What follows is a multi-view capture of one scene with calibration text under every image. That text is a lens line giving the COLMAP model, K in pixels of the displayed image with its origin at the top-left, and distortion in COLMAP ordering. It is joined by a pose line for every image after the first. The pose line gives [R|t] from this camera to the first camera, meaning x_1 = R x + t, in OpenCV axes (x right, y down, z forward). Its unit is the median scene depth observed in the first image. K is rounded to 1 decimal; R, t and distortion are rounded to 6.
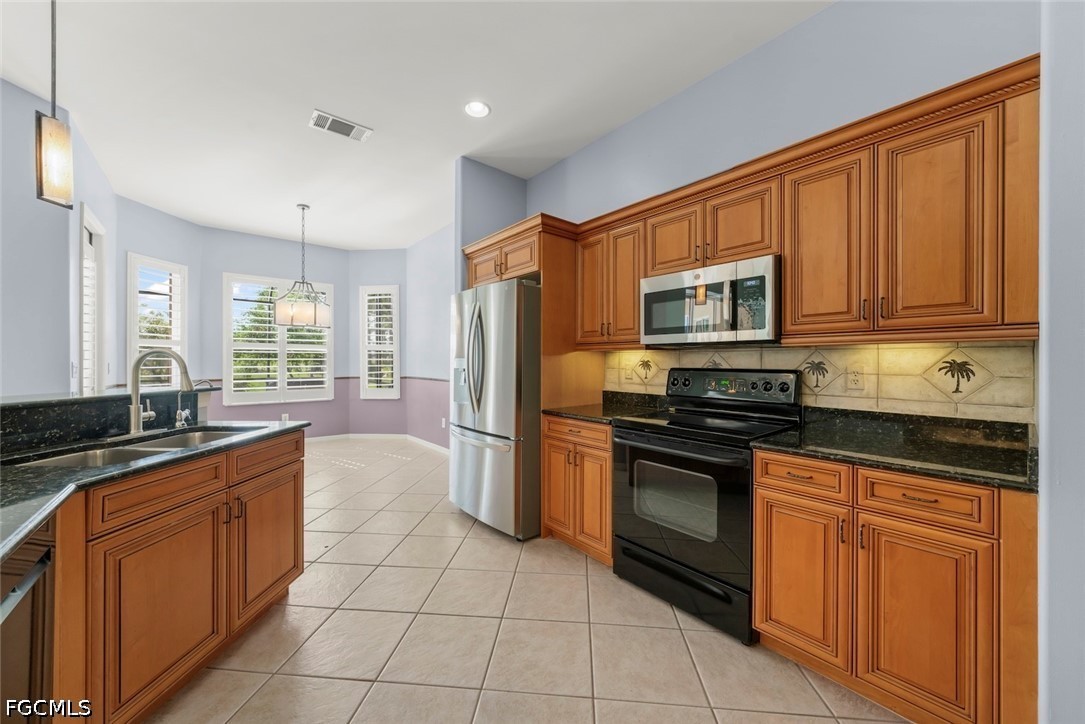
lens RADIAL K [[402.2, 0, 544.5], [0, 402.2, 364.3], [0, 0, 1]] dist [-0.001359, 0.000078]
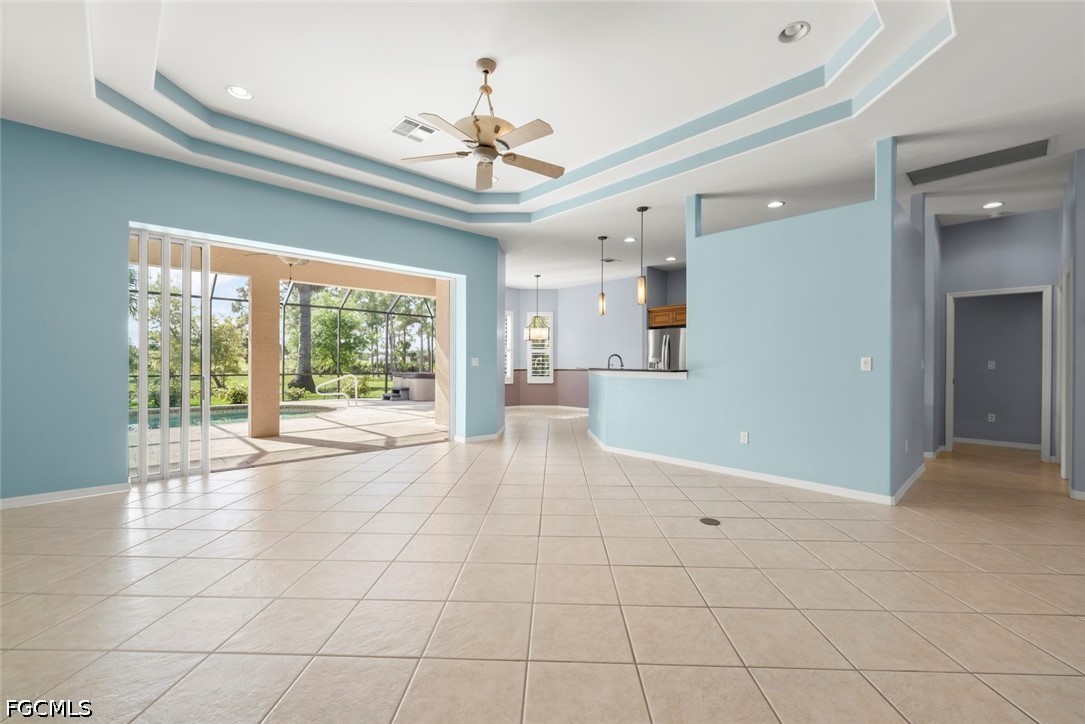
lens RADIAL K [[453.9, 0, 546.7], [0, 453.9, 358.1], [0, 0, 1]] dist [-0.006497, 0.000425]
pose [[0.998529, 0.005580, 0.053935, -1.176033], [-0.004706, 0.999856, -0.016313, 0.038284], [-0.054018, 0.016035, 0.998411, -1.872750]]
